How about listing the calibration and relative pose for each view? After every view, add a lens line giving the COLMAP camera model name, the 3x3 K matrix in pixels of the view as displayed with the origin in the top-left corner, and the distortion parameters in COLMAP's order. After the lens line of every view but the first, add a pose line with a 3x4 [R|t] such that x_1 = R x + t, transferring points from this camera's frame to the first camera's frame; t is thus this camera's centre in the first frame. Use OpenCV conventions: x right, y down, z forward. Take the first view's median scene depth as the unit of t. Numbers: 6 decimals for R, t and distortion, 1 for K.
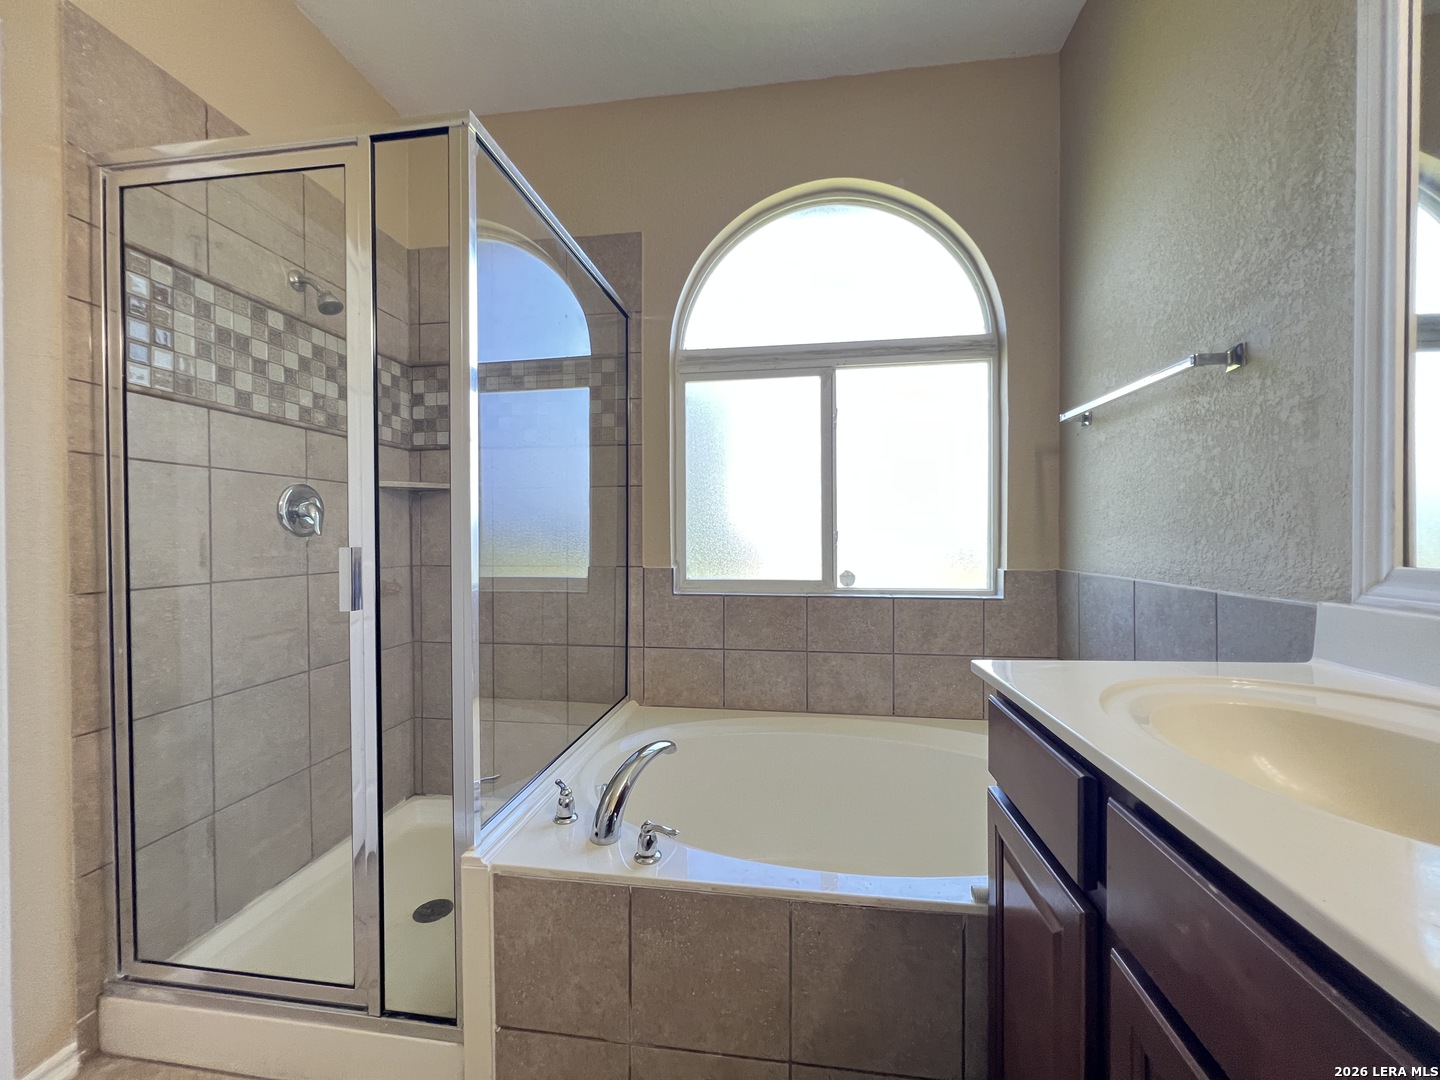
lens RADIAL K [[579.1, 0, 718.2], [0, 579.1, 538.6], [0, 0, 1]] dist [-0.003195, 0.000753]
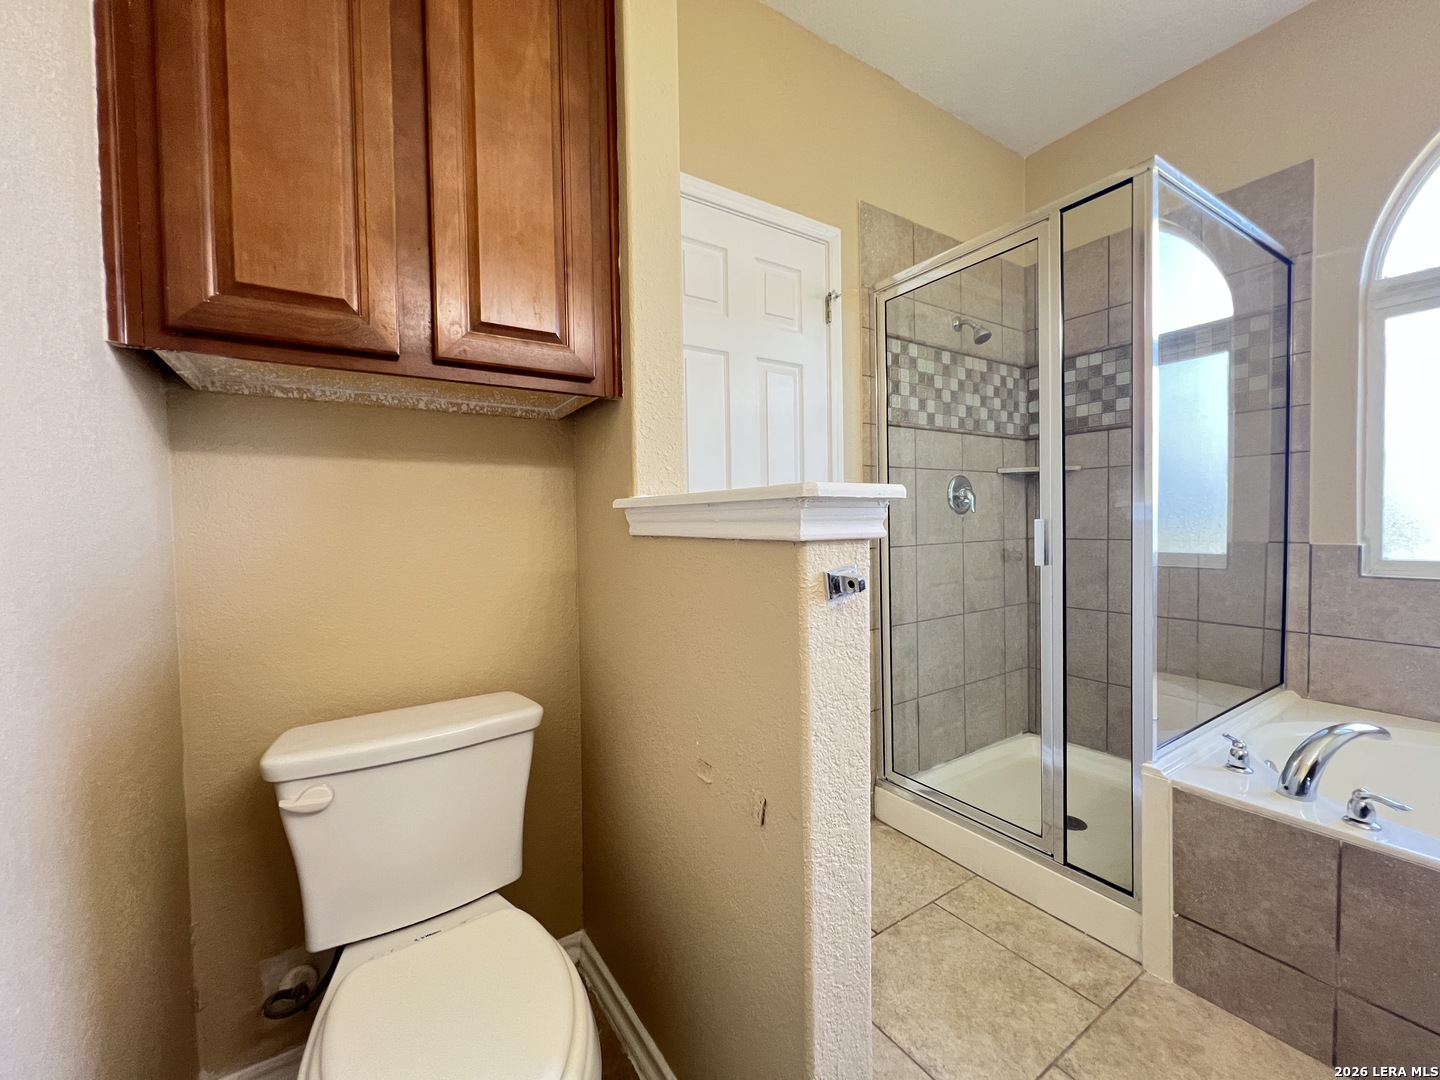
lens RADIAL K [[579.7, 0, 719.0], [0, 579.7, 537.5], [0, 0, 1]] dist [-0.001527, -0.000285]
pose [[0.654414, 0.013353, -0.756019, -0.075181], [0.010523, 0.999586, 0.026763, 0.010574], [0.756063, -0.025470, 0.654003, -0.370853]]
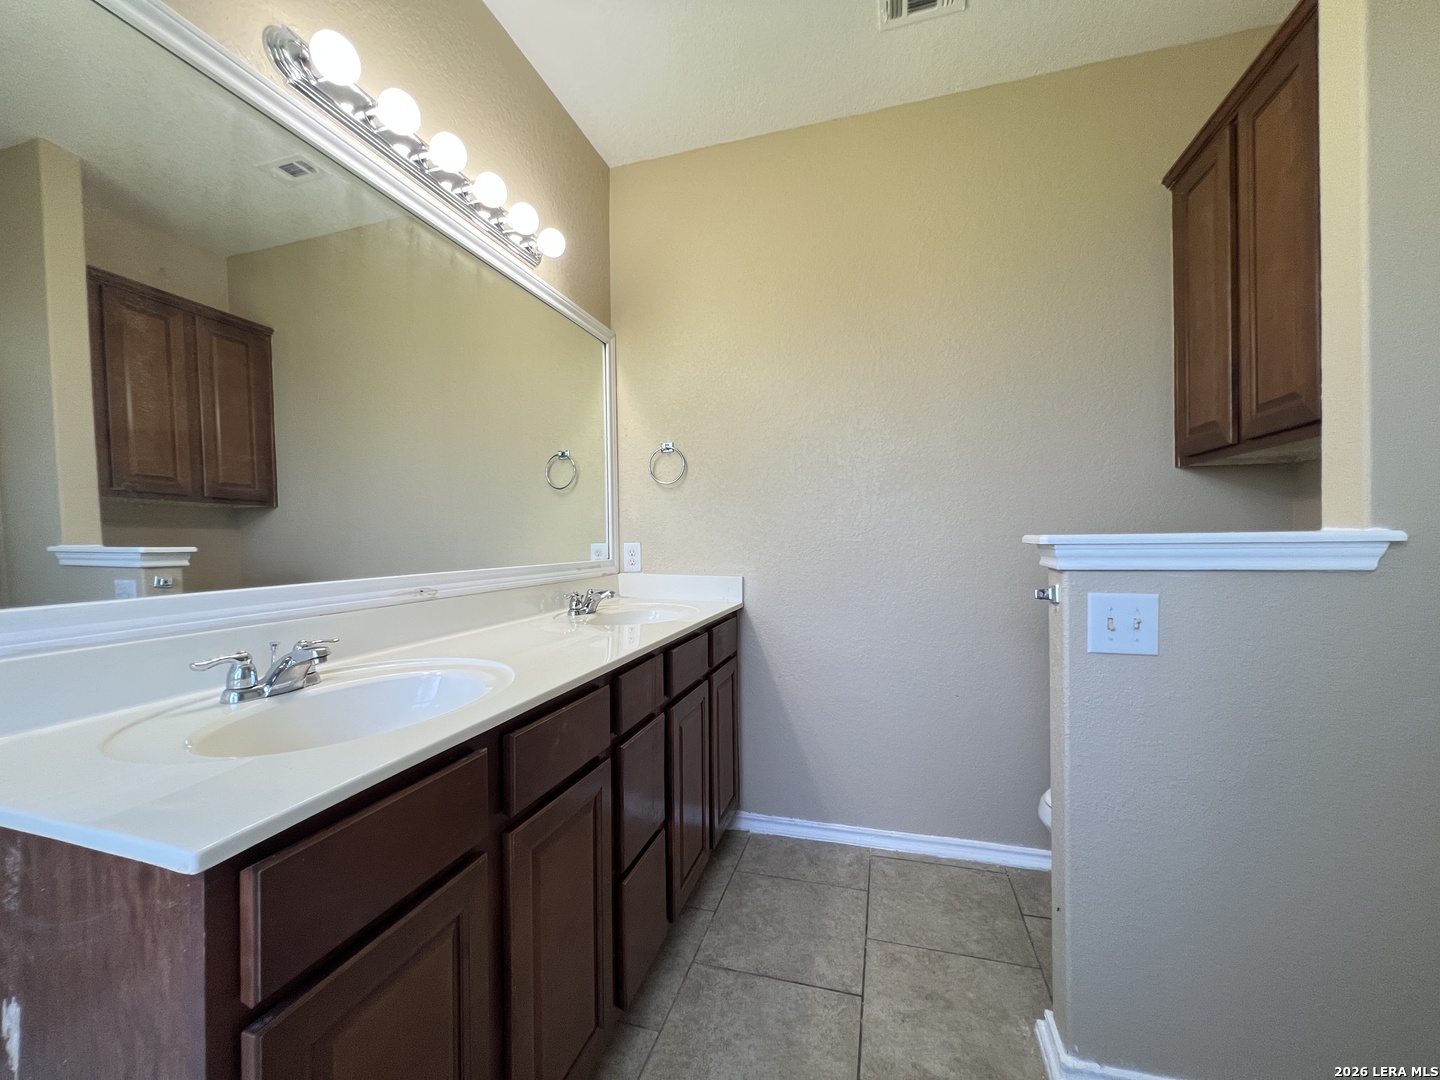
lens RADIAL K [[579.1, 0, 718.2], [0, 579.1, 538.6], [0, 0, 1]] dist [-0.003195, 0.000753]
pose [[-0.988414, 0.013852, 0.151149, -0.042657], [0.015070, 0.999863, 0.006912, -0.028829], [-0.151032, 0.009110, -0.988487, 0.949366]]
